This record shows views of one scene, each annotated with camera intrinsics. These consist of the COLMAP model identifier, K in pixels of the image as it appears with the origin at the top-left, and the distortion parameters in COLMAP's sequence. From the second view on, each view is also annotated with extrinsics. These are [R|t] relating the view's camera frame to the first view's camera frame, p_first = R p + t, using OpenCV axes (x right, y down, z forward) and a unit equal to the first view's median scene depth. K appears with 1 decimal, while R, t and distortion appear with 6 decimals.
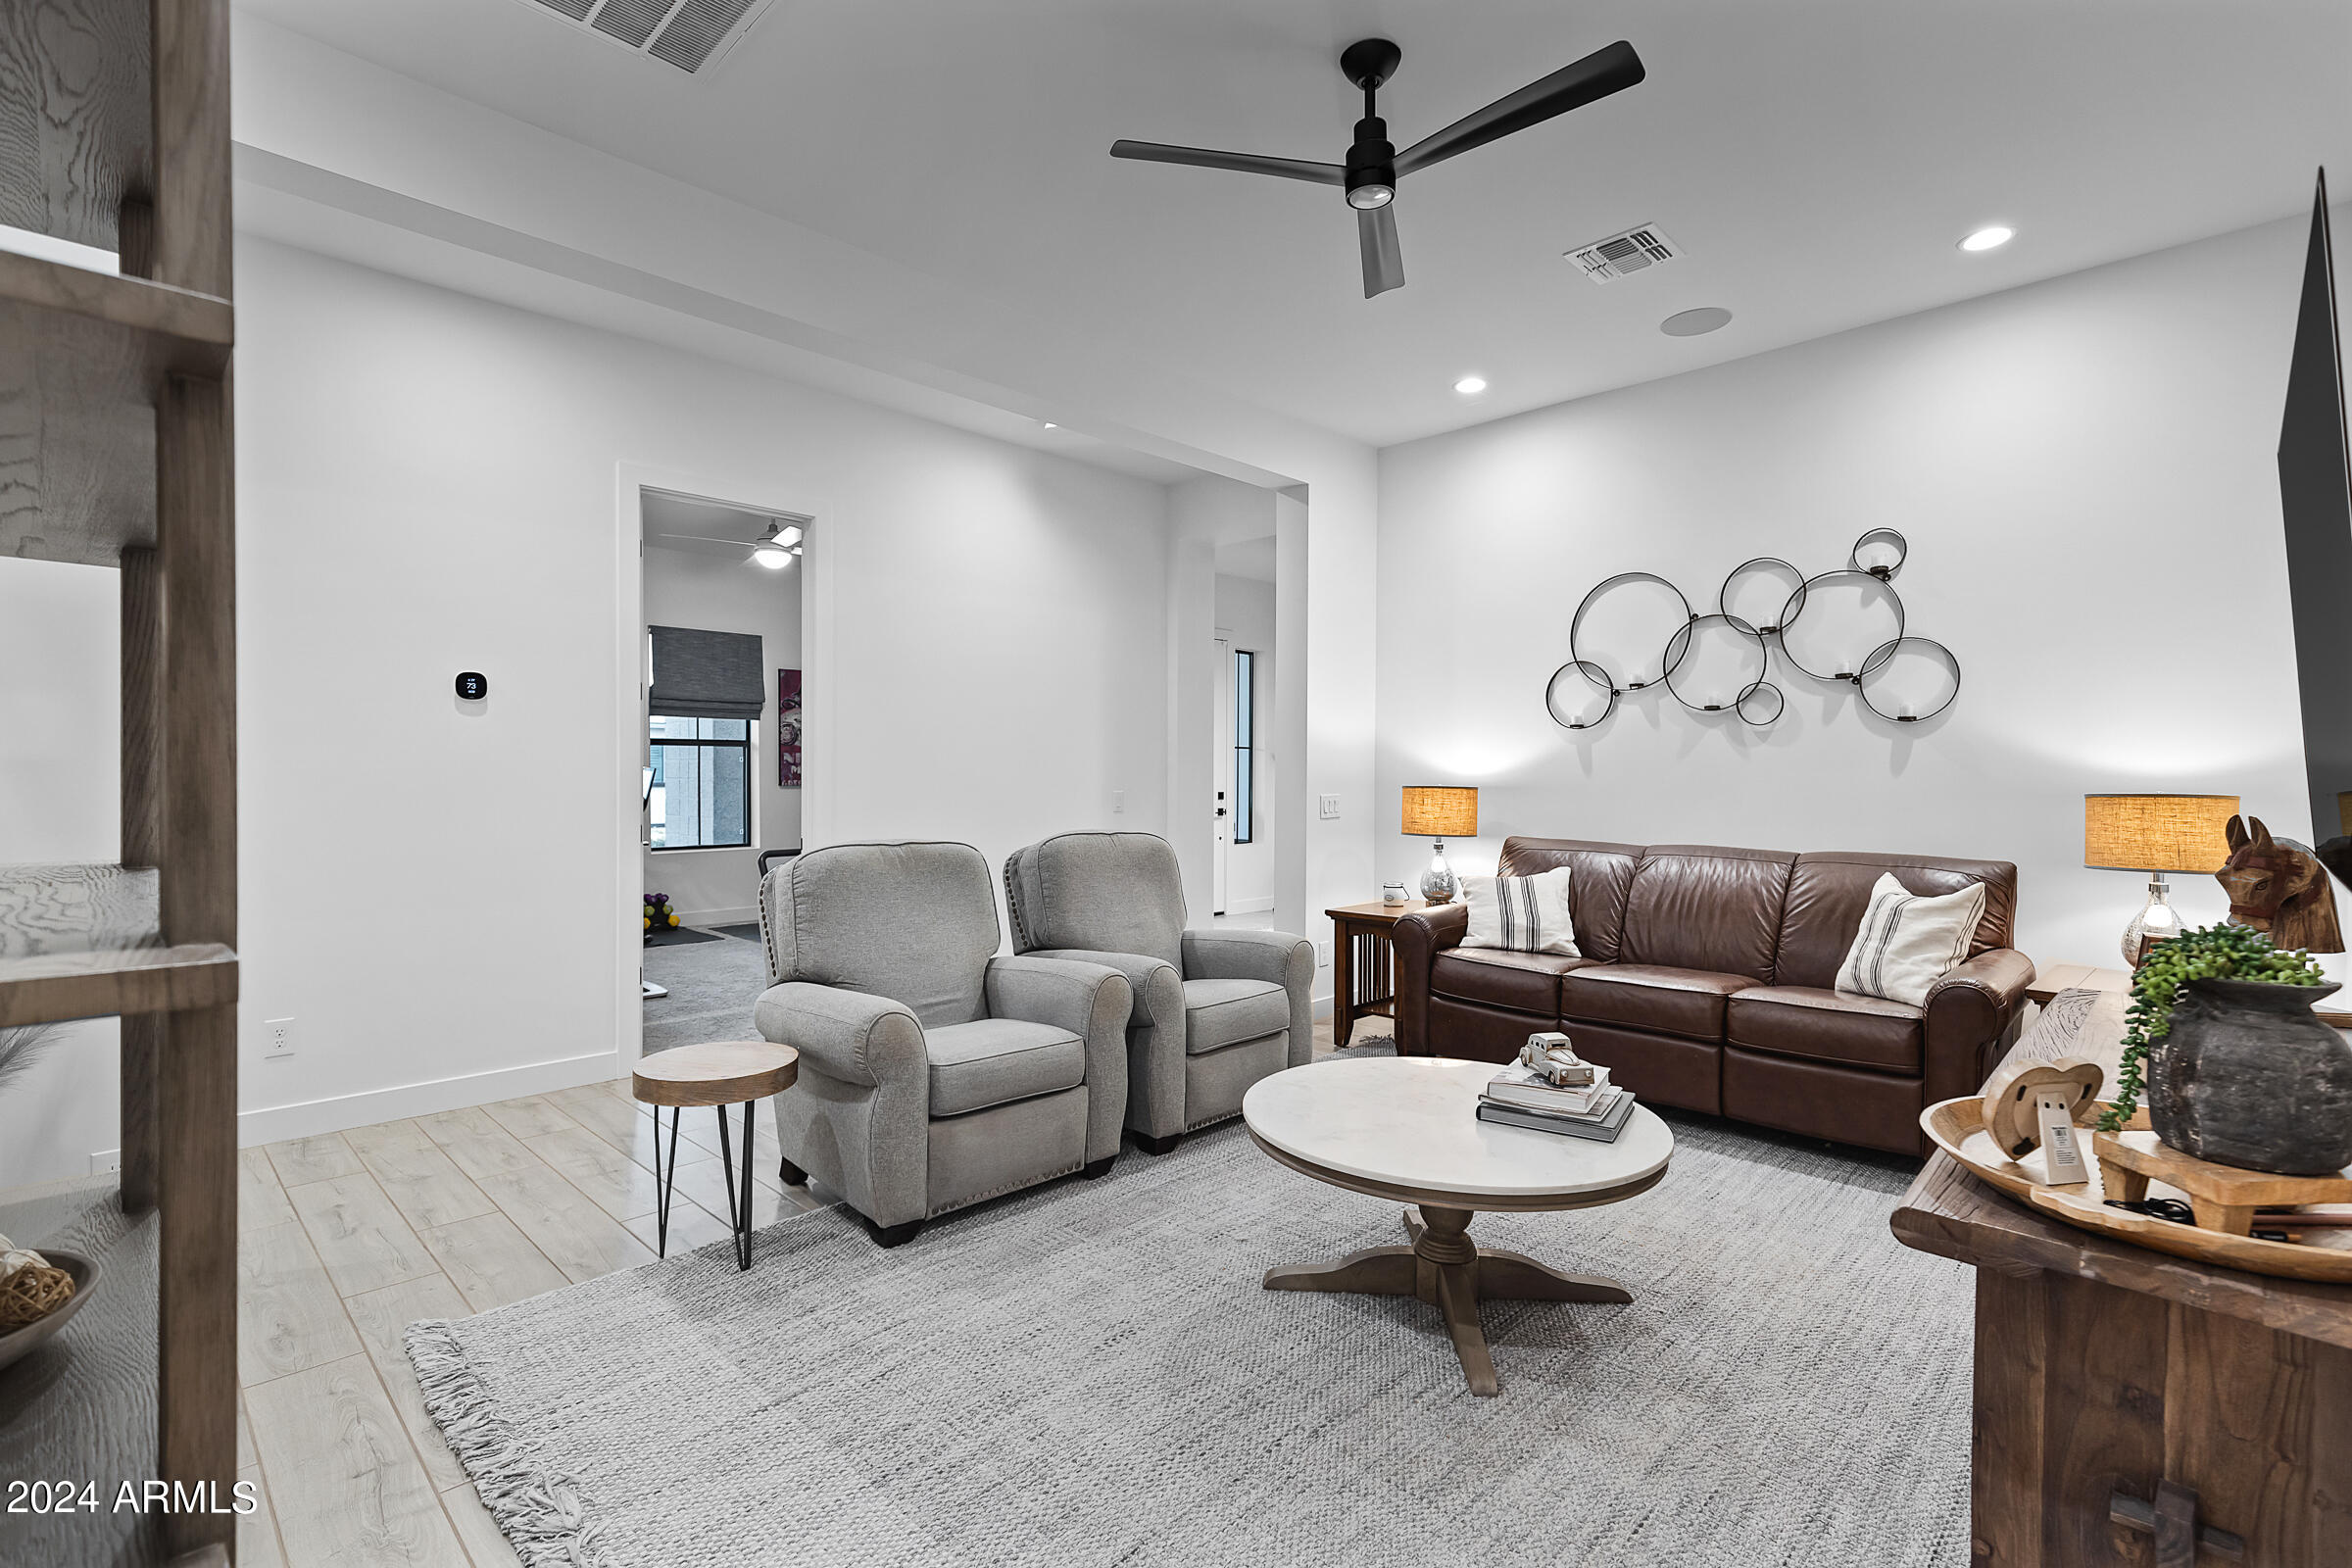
lens RADIAL K [[1086.4, 0, 1176.0], [0, 1086.4, 784.0], [0, 0, 1]] dist [-0.002203, 0.000014]
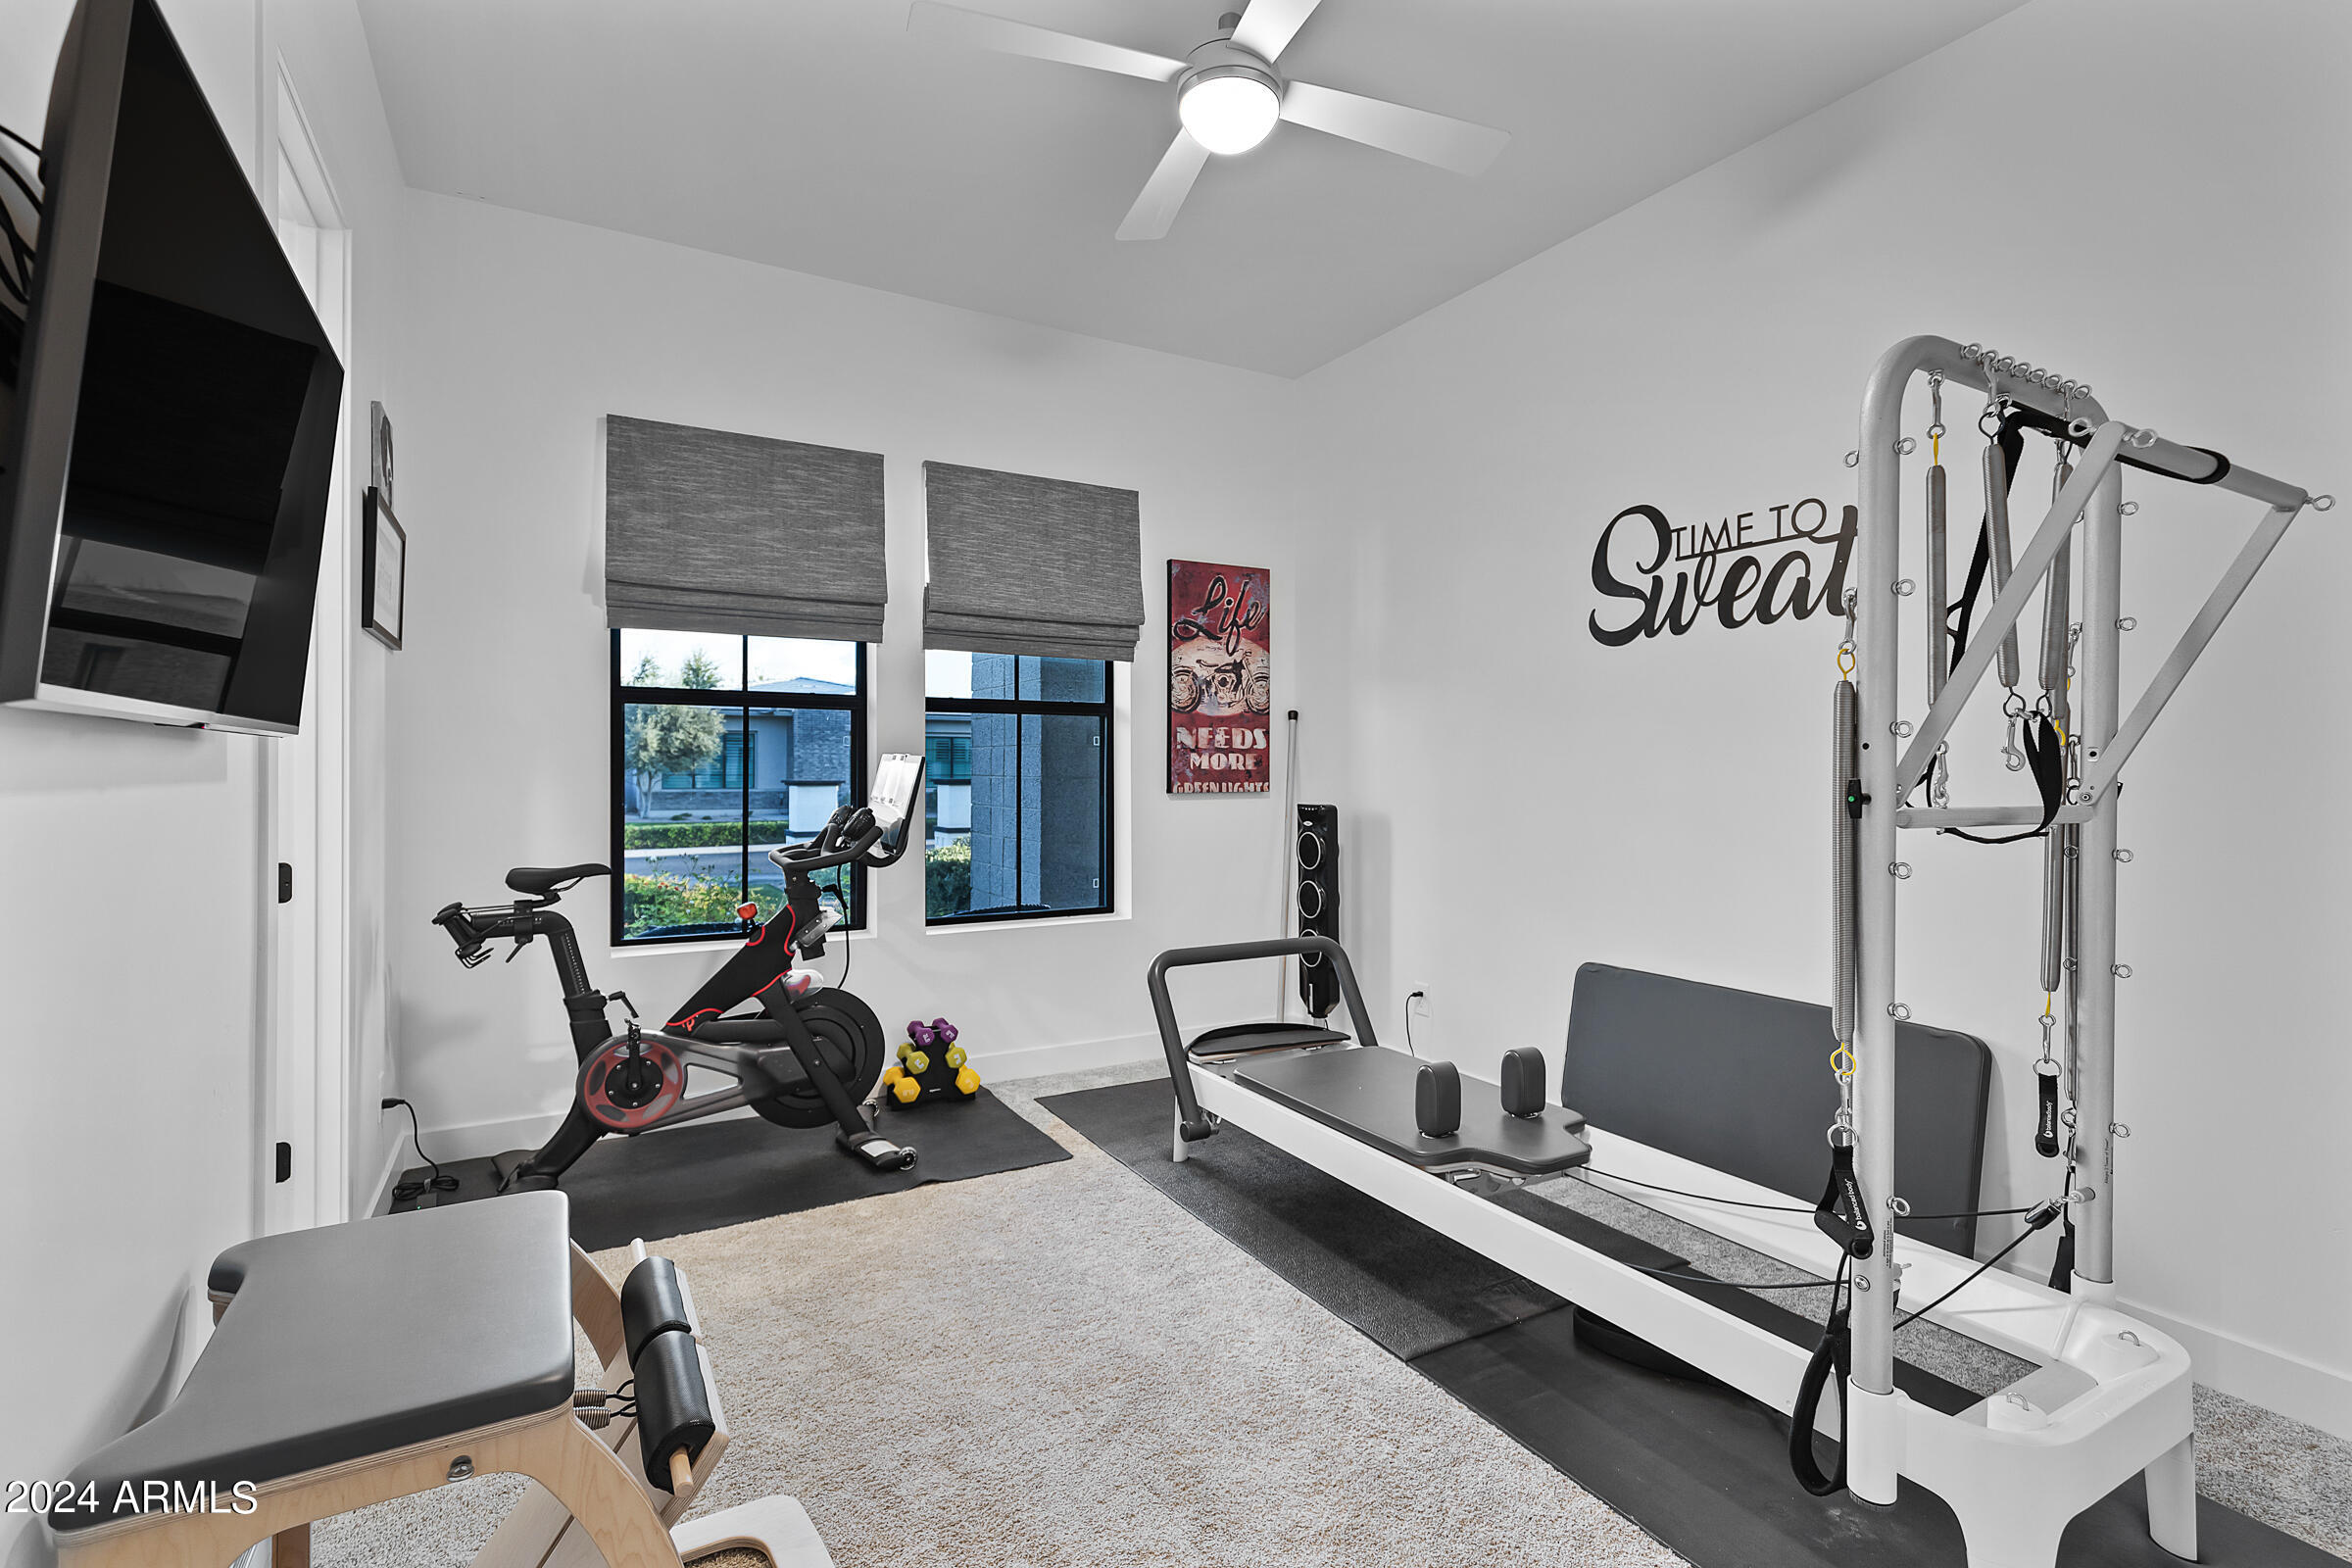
lens RADIAL K [[1086.4, 0, 1176.0], [0, 1086.4, 784.0], [0, 0, 1]] dist [-0.002203, 0.000014]
pose [[0.964562, 0.007924, -0.263738, -0.239415], [-0.006260, 0.999955, 0.007149, -0.006573], [0.263783, -0.005245, 0.964568, 0.541430]]
